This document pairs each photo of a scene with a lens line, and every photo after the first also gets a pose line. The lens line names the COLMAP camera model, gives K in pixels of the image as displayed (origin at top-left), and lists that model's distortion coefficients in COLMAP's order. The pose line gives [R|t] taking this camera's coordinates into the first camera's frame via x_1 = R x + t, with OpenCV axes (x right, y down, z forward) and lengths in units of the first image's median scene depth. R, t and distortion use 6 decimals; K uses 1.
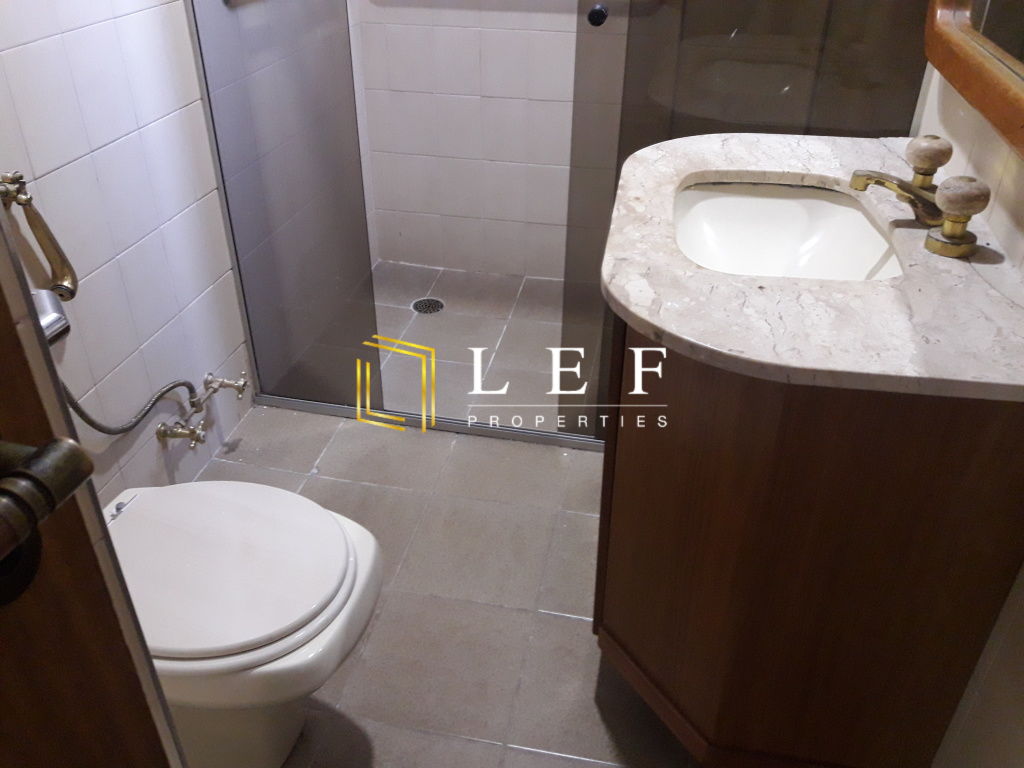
lens RADIAL K [[840.8, 0, 511.5], [0, 840.8, 383.6], [0, 0, 1]] dist [0.138731, -0.304274]
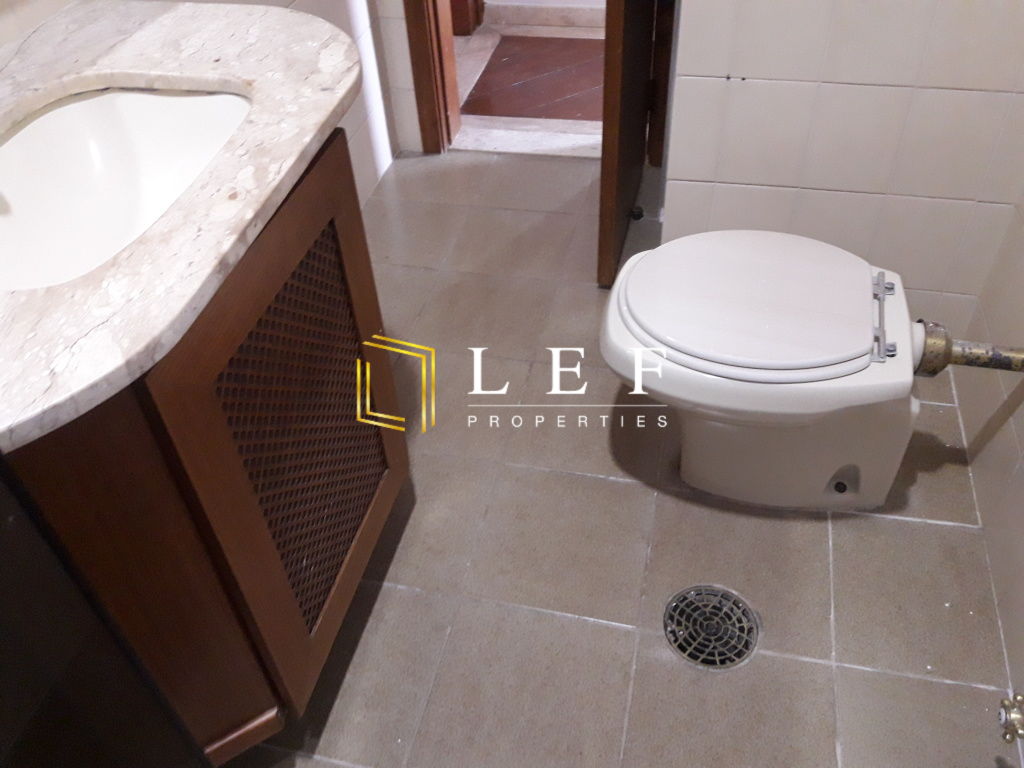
lens RADIAL K [[851.7, 0, 506.1], [0, 851.7, 387.0], [0, 0, 1]] dist [0.048790, -0.071835]
pose [[-0.998083, 0.011236, 0.060864, -0.114712], [0.061724, 0.253312, 0.965414, -0.962420], [-0.004570, 0.967319, -0.253520, 1.582735]]
